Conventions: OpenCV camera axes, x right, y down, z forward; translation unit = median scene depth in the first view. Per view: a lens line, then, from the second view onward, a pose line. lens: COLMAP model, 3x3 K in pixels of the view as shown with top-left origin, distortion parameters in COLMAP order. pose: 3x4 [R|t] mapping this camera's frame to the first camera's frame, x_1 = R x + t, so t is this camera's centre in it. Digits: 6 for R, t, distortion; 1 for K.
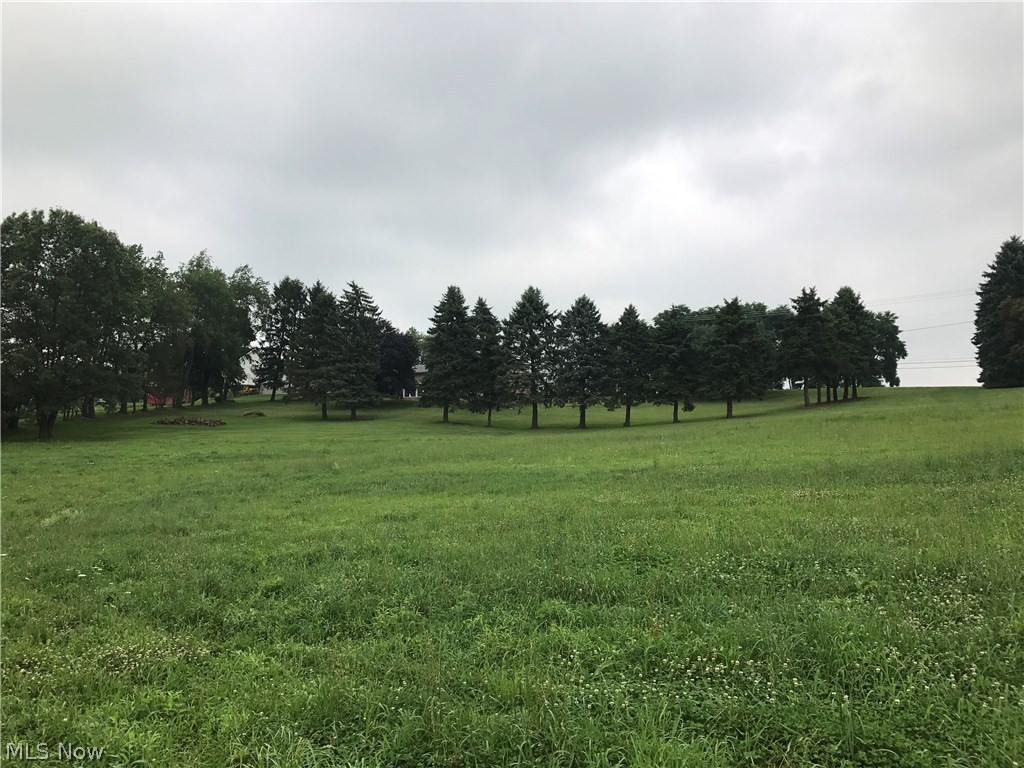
lens RADIAL K [[854.8, 0, 507.9], [0, 854.8, 378.8], [0, 0, 1]] dist [0.049977, -0.006862]
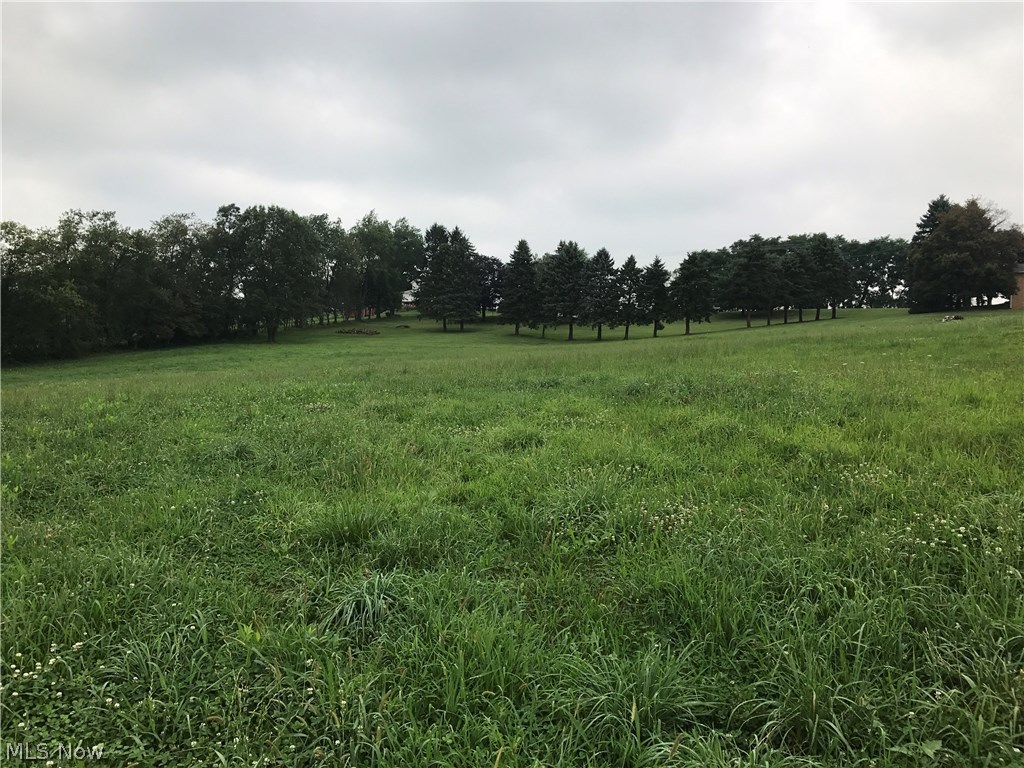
lens RADIAL K [[854.8, 0, 515.1], [0, 854.8, 386.8], [0, 0, 1]] dist [0.049977, -0.006862]
pose [[0.969847, 0.026733, -0.242243, 0.275994], [0.003549, 0.992311, 0.123716, -0.040820], [0.243688, -0.120845, 0.962296, -0.417928]]
